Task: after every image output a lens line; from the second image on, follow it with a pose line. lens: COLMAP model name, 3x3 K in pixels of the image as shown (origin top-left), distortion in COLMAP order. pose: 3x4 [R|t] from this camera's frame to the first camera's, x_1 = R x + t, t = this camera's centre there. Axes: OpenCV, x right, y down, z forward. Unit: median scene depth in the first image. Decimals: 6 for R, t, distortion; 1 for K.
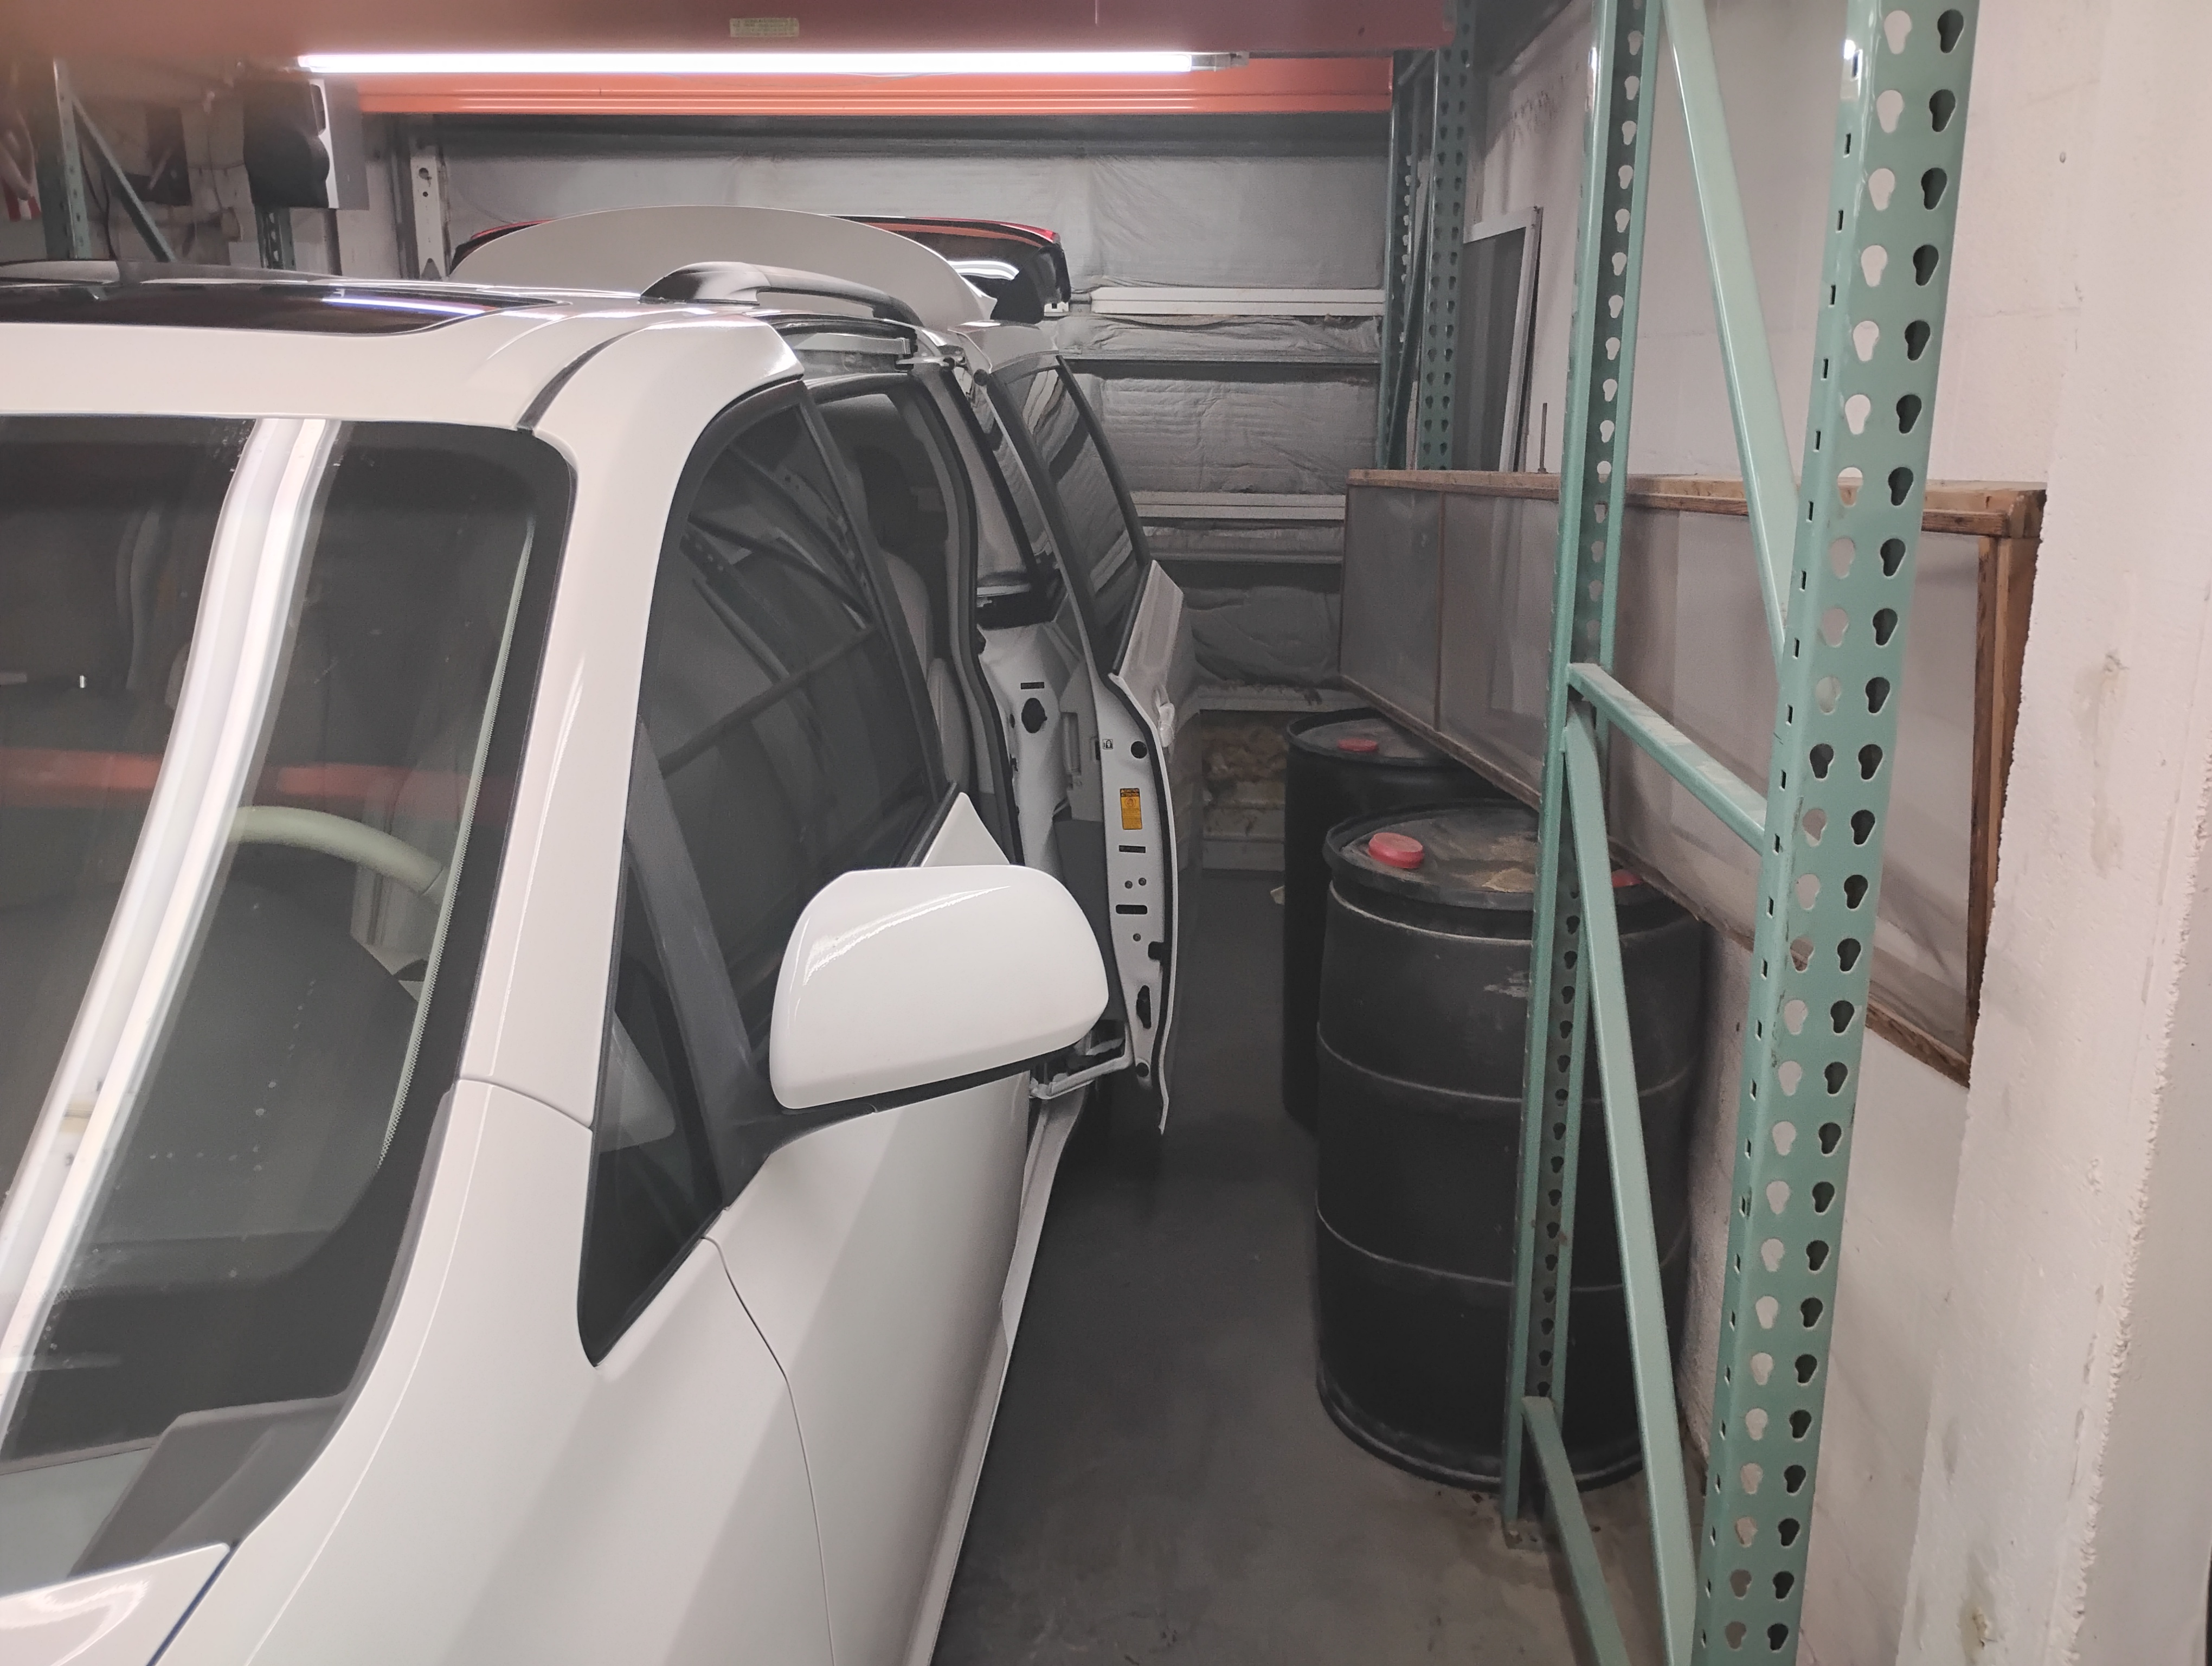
lens RADIAL K [[1825.6, 0, 1106.0], [0, 1825.6, 833.0], [0, 0, 1]] dist [0.003775, -0.029525]
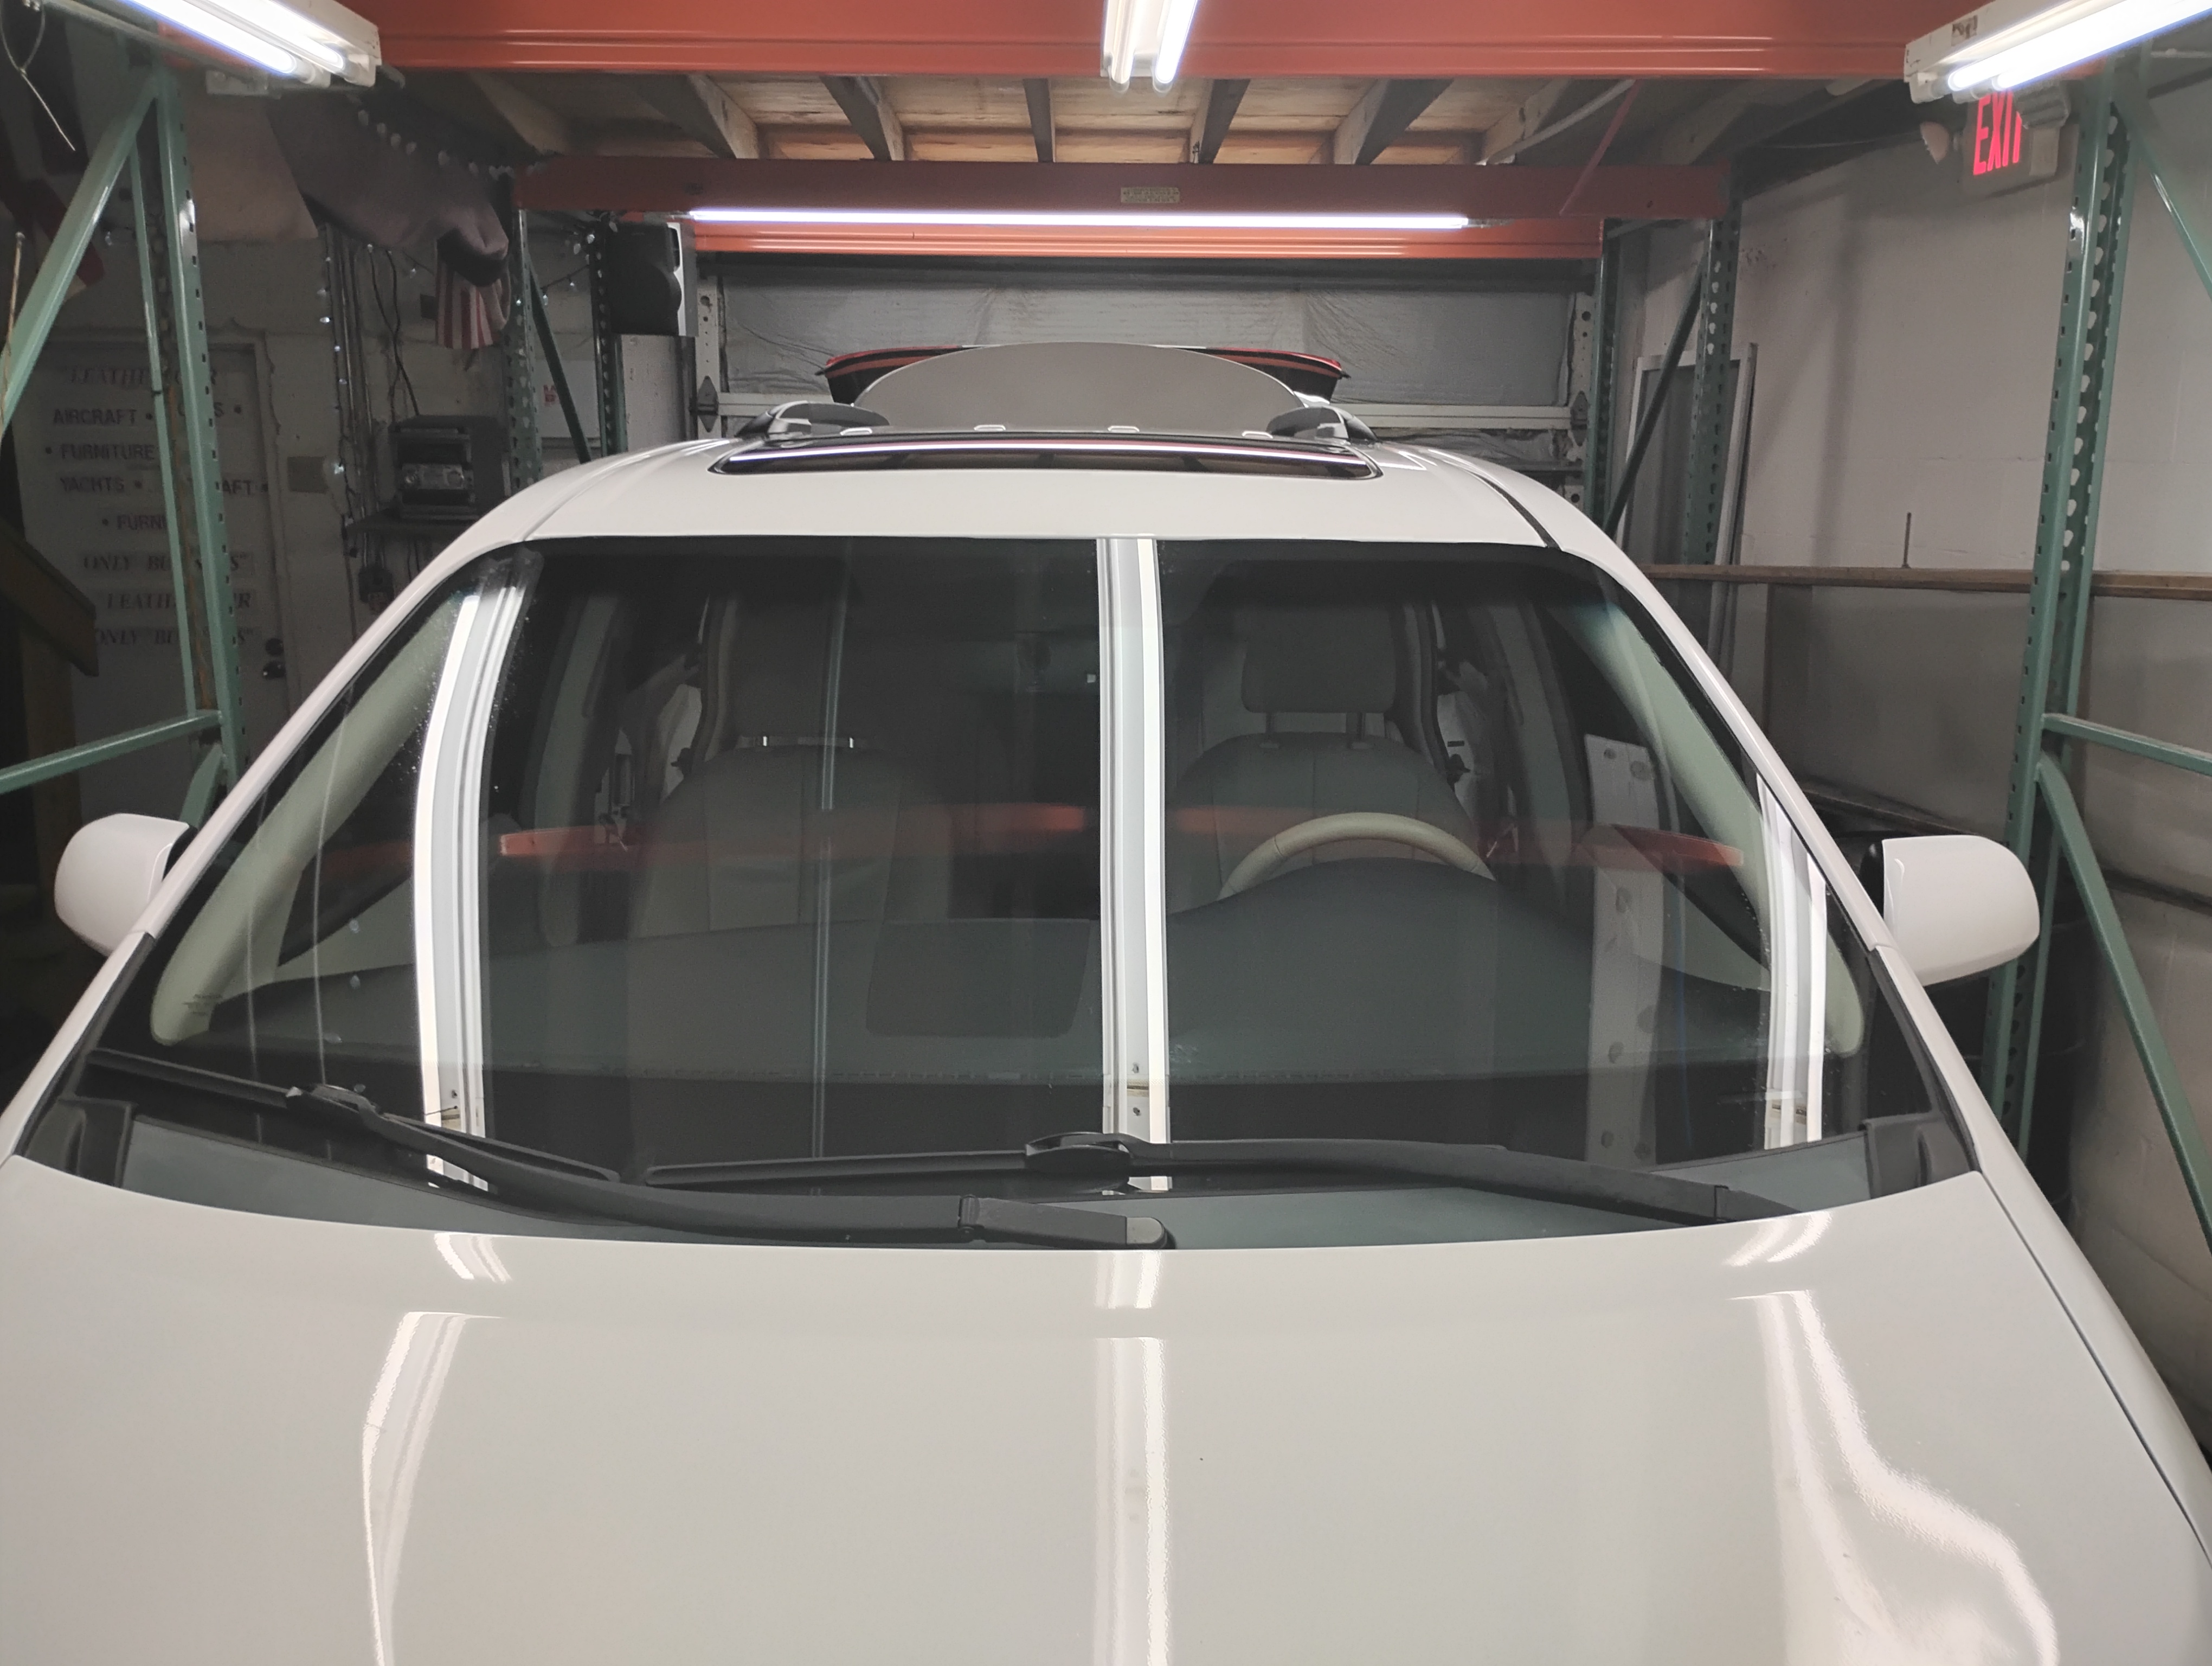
lens RADIAL K [[1825.6, 0, 1106.0], [0, 1825.6, 833.0], [0, 0, 1]] dist [0.003775, -0.029525]
pose [[0.997721, -0.013483, 0.066118, -0.242684], [0.016571, 0.998786, -0.046379, 0.020546], [-0.065413, 0.047369, 0.996733, -0.126704]]
